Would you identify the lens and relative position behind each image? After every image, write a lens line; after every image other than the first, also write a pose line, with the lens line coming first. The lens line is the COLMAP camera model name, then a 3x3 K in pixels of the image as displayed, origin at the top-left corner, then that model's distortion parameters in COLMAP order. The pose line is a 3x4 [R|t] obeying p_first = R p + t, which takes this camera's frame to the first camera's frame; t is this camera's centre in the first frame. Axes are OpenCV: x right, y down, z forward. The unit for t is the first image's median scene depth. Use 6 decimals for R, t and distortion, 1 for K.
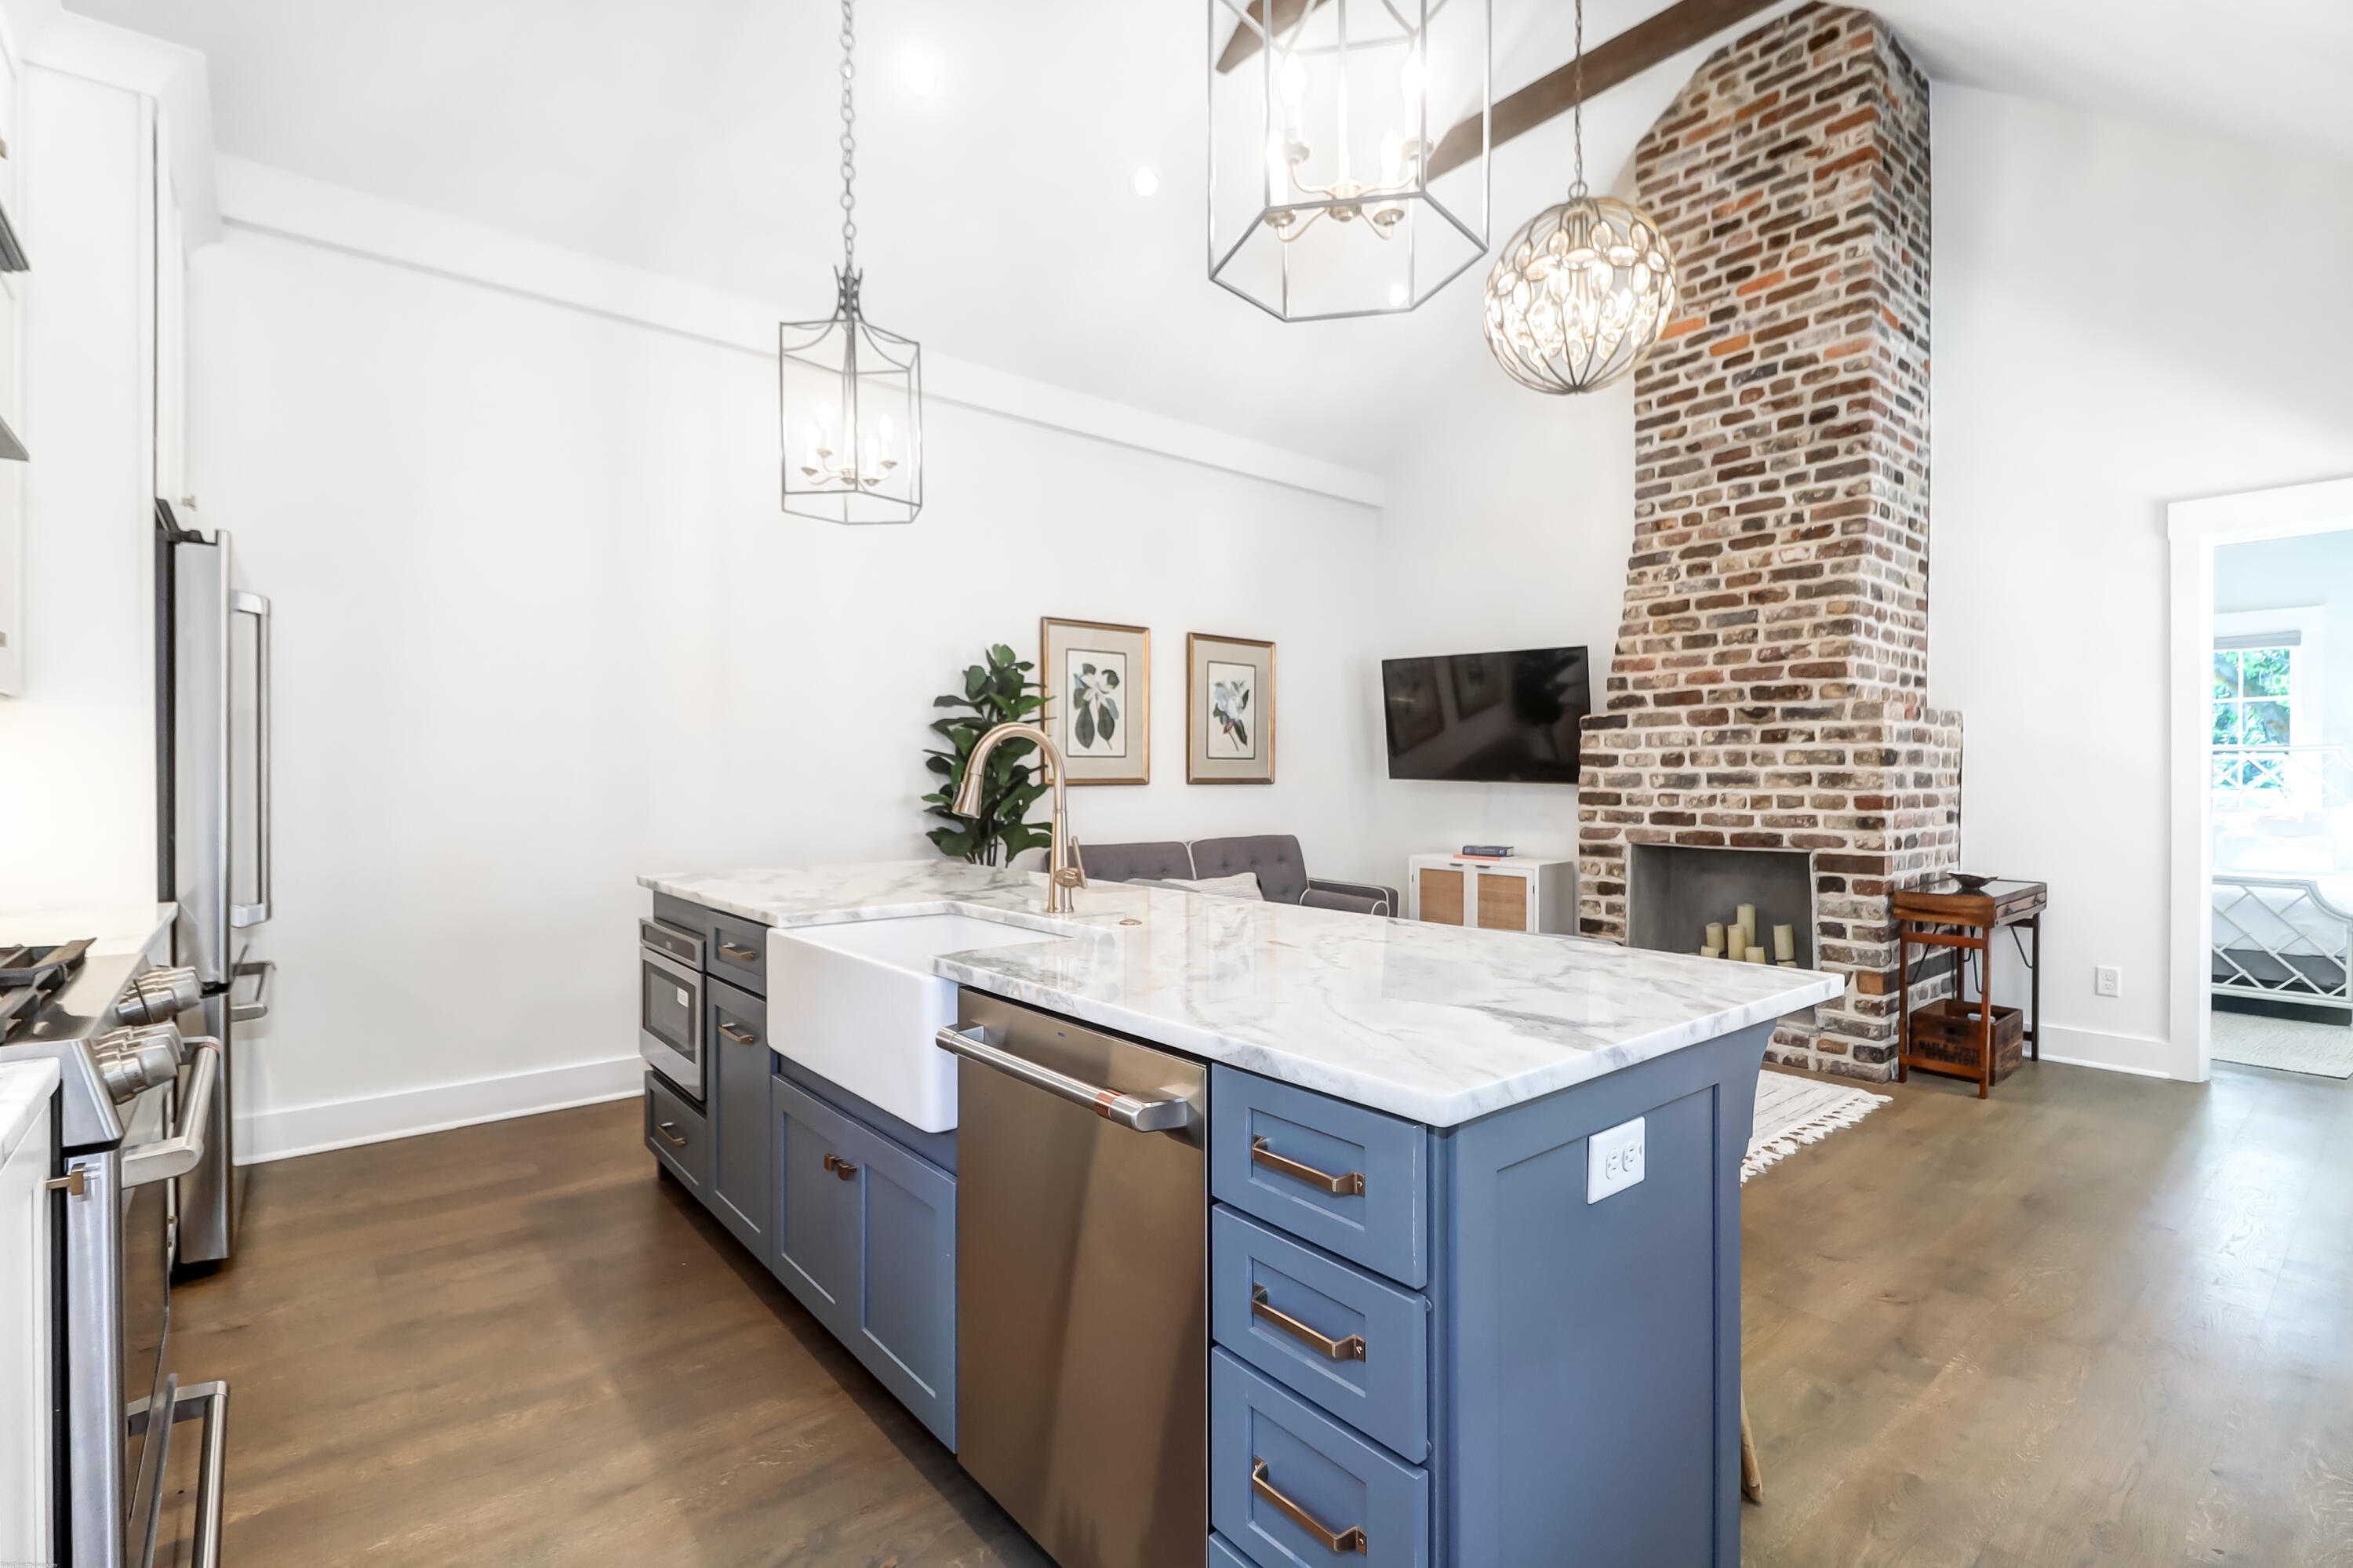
lens RADIAL K [[1081.2, 0, 1171.1], [0, 1081.2, 784.7], [0, 0, 1]] dist [0.004294, -0.003448]
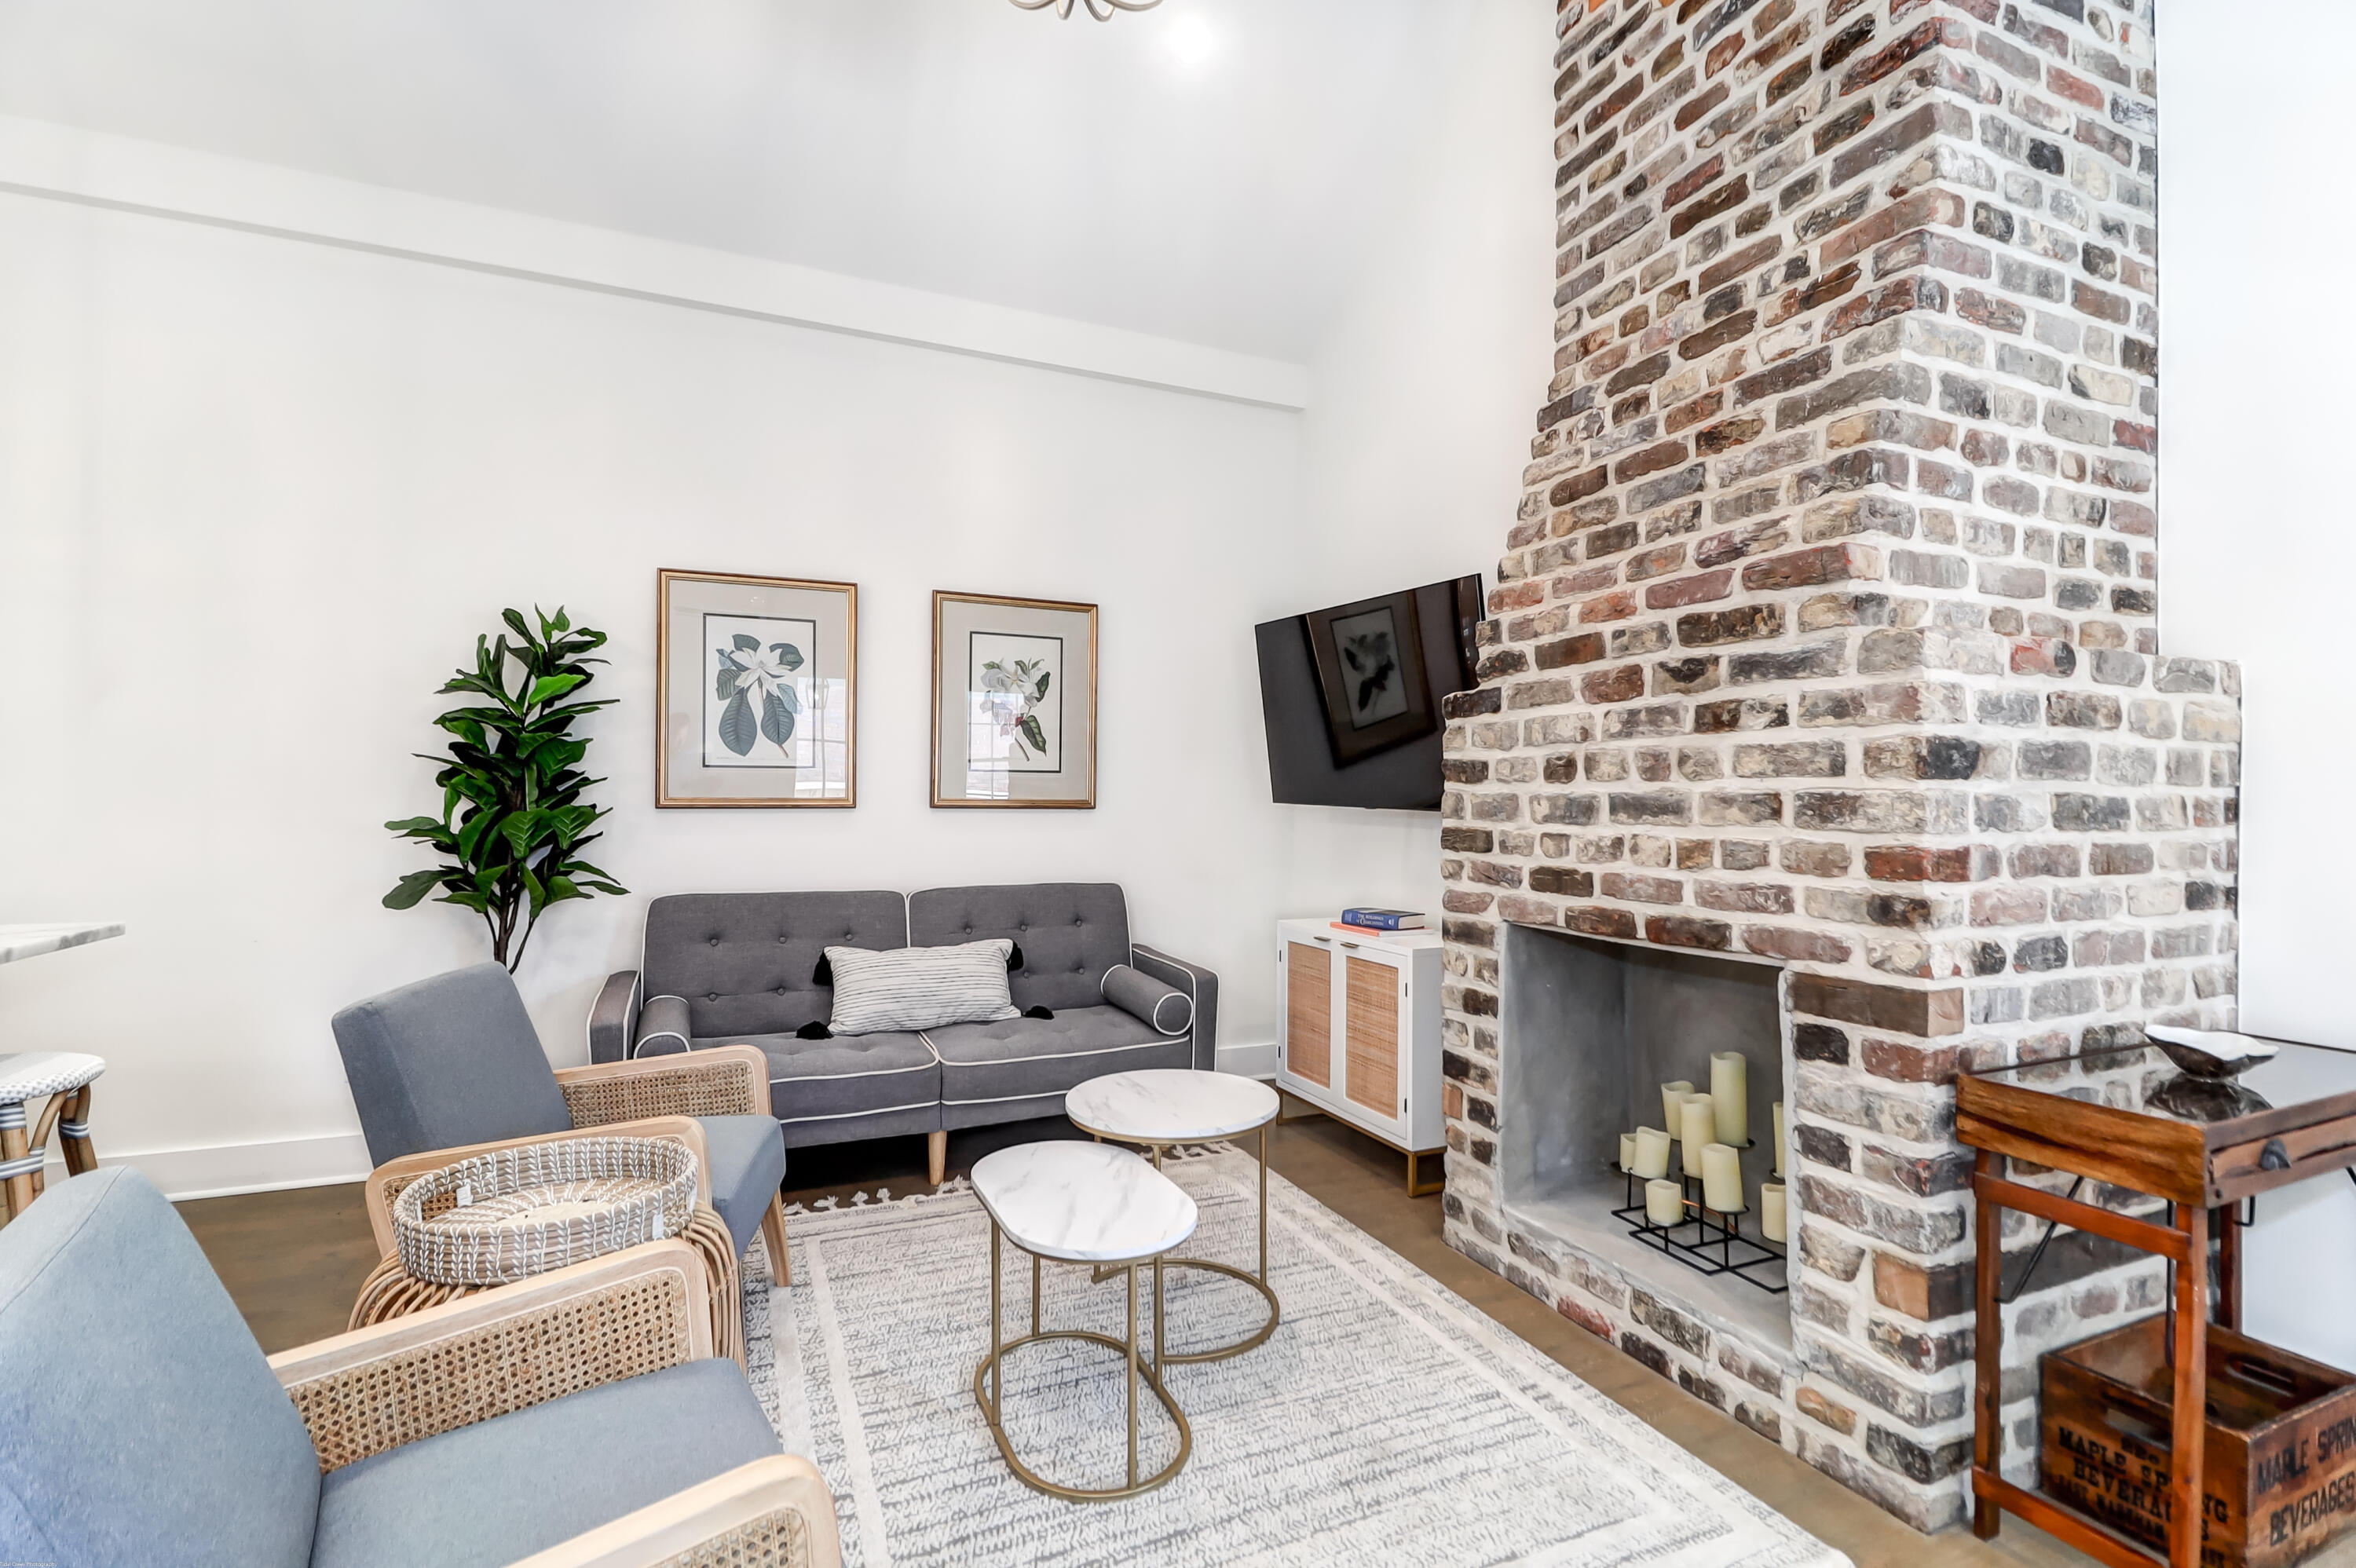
lens RADIAL K [[1082.4, 0, 1184.5], [0, 1082.4, 785.5], [0, 0, 1]] dist [0.004294, -0.003448]
pose [[0.961469, 0.003075, -0.274896, 0.432473], [-0.008848, 0.999766, -0.019762, -0.003094], [0.274770, 0.021433, 0.961271, 0.445820]]
